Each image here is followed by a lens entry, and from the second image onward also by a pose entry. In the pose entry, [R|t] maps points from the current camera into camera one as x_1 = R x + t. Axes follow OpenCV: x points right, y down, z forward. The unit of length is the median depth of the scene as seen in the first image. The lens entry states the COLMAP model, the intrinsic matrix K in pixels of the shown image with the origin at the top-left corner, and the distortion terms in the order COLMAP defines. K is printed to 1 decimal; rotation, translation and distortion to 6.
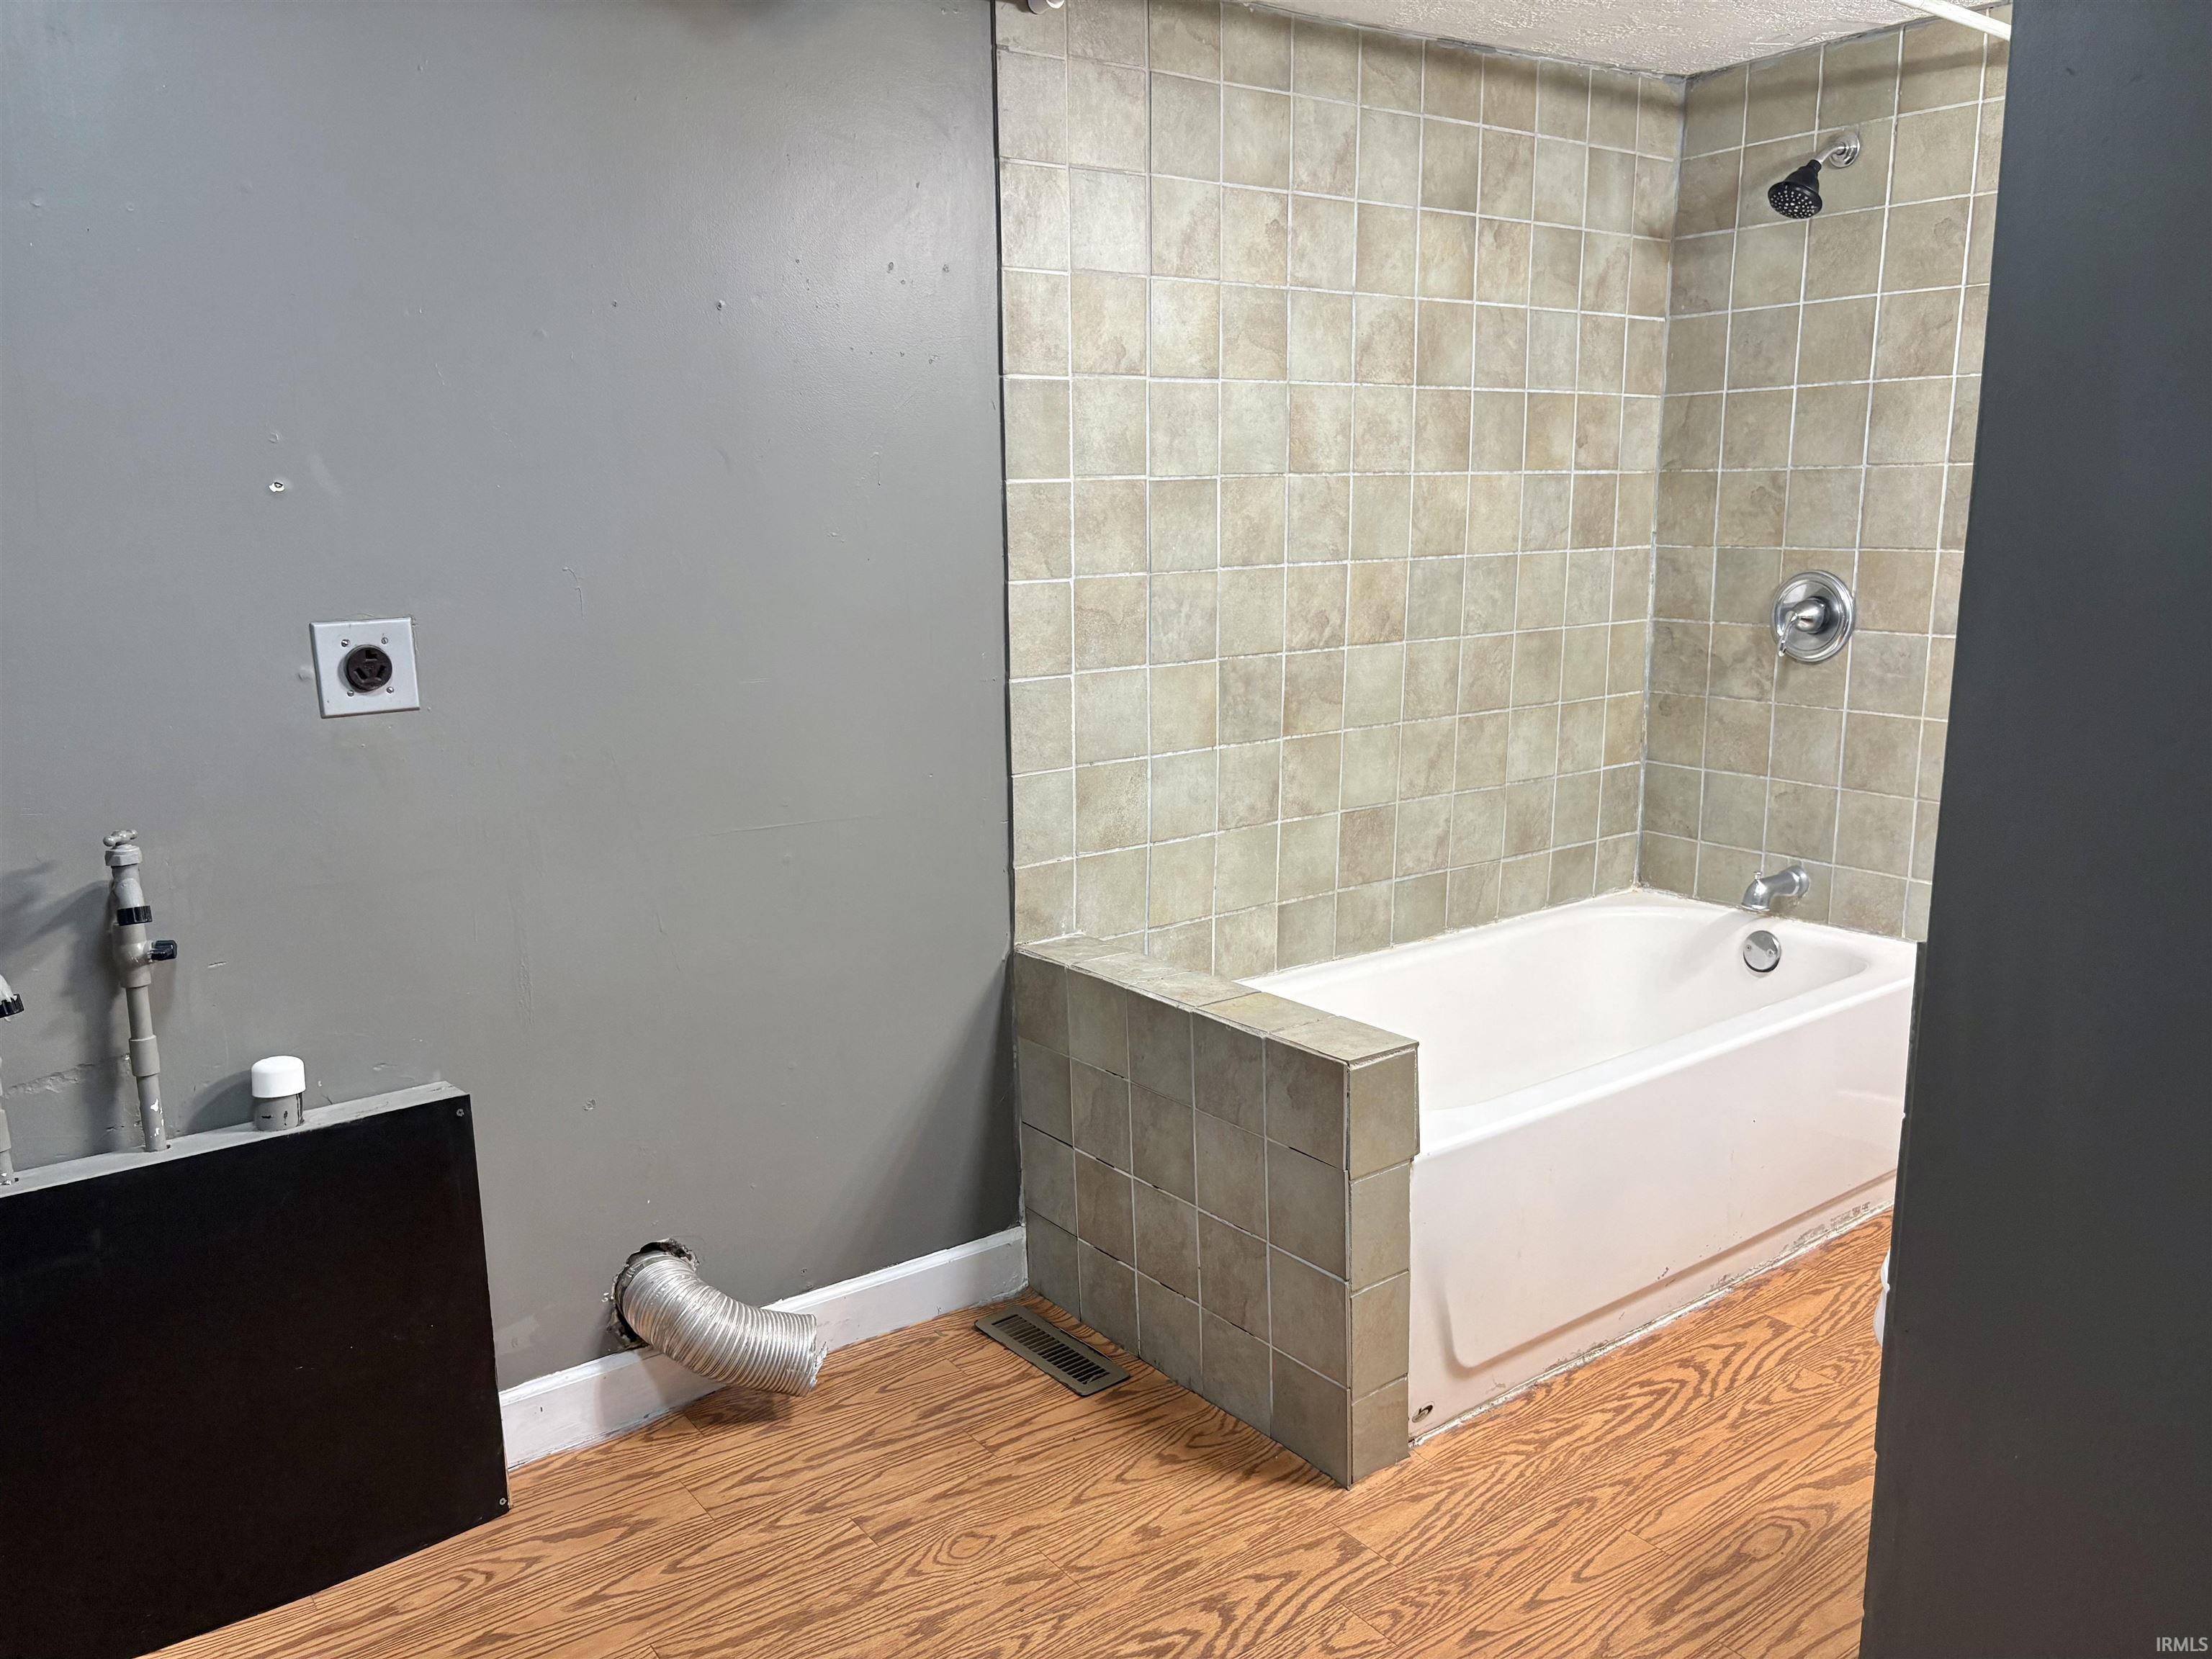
lens RADIAL K [[1682.2, 0, 1105.4], [0, 1682.2, 838.7], [0, 0, 1]] dist [0.045573, -0.057917]
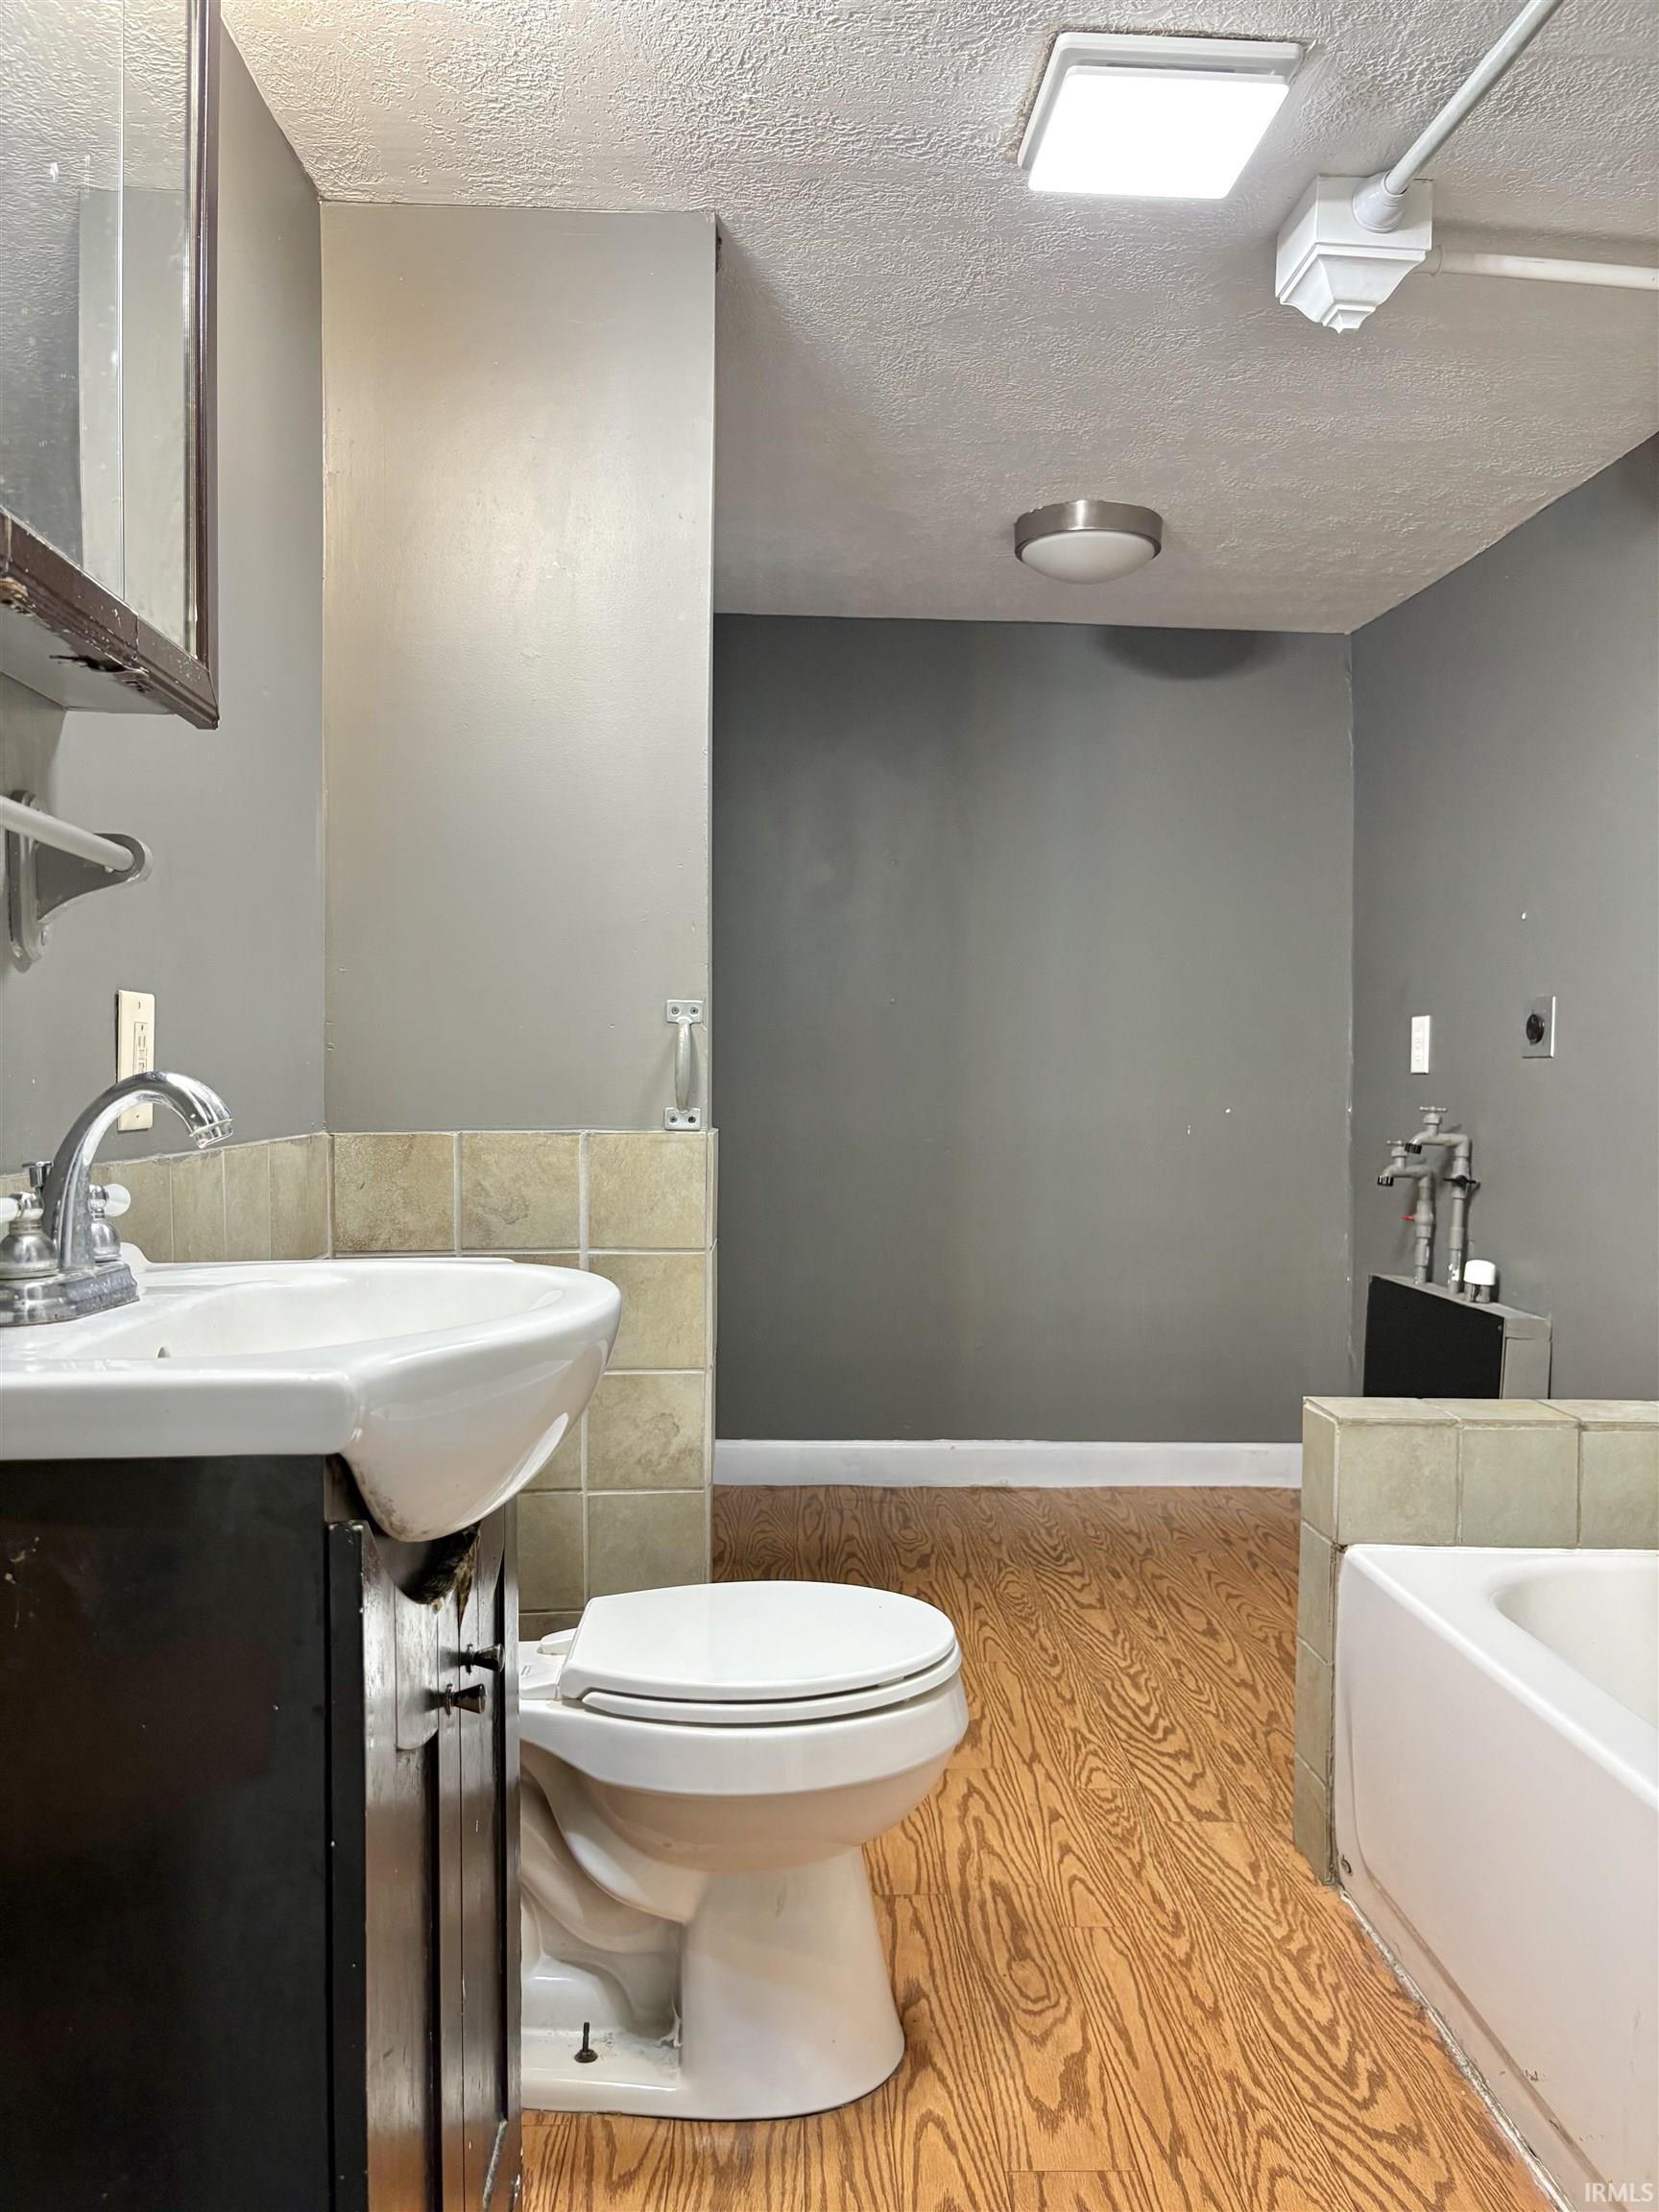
lens RADIAL K [[1682.2, 0, 820.7], [0, 1682.2, 1110.4], [0, 0, 1]] dist [0.045573, -0.057917]
pose [[-0.568618, 0.029122, -0.822086, 0.826066], [-0.164672, 0.975114, 0.148443, -0.103156], [0.805951, 0.219782, -0.549672, 0.917304]]
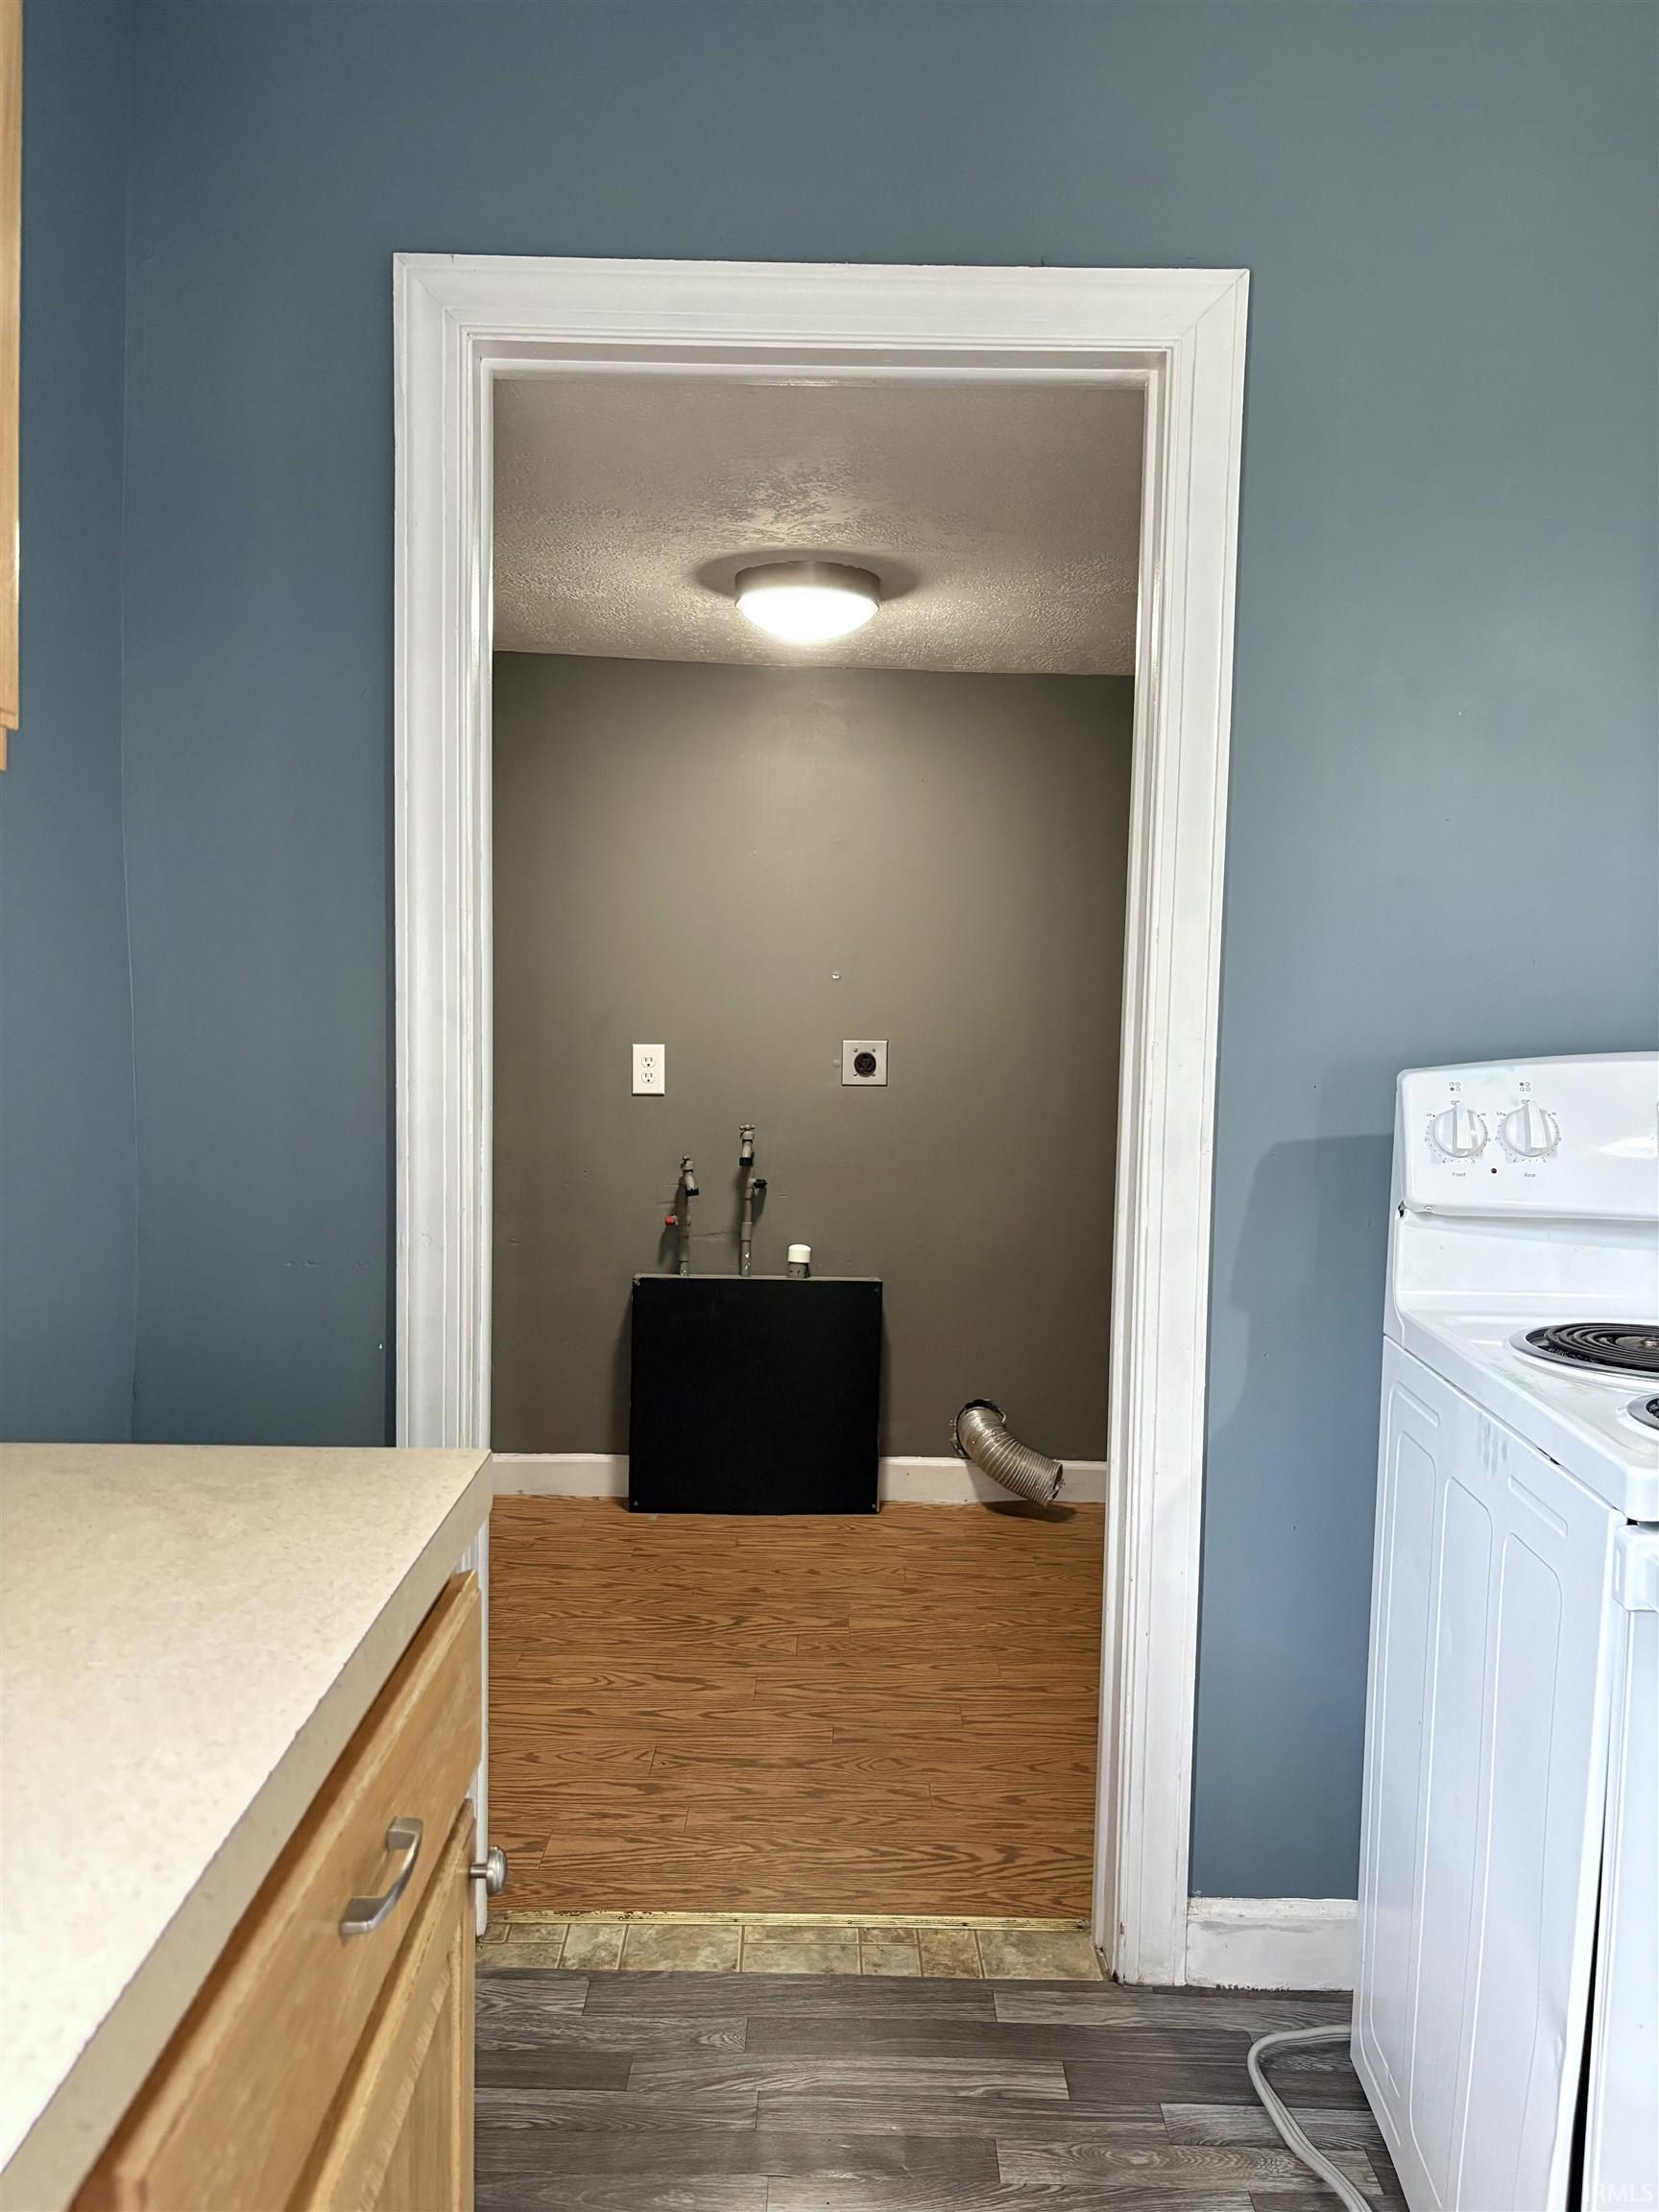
lens RADIAL K [[1682.2, 0, 823.5], [0, 1682.2, 1116.0], [0, 0, 1]] dist [0.045573, -0.057917]
pose [[0.798537, 0.082481, -0.596268, 0.506306], [-0.151279, 0.986274, -0.066167, 0.071230], [0.582626, 0.143040, 0.800054, -0.441184]]
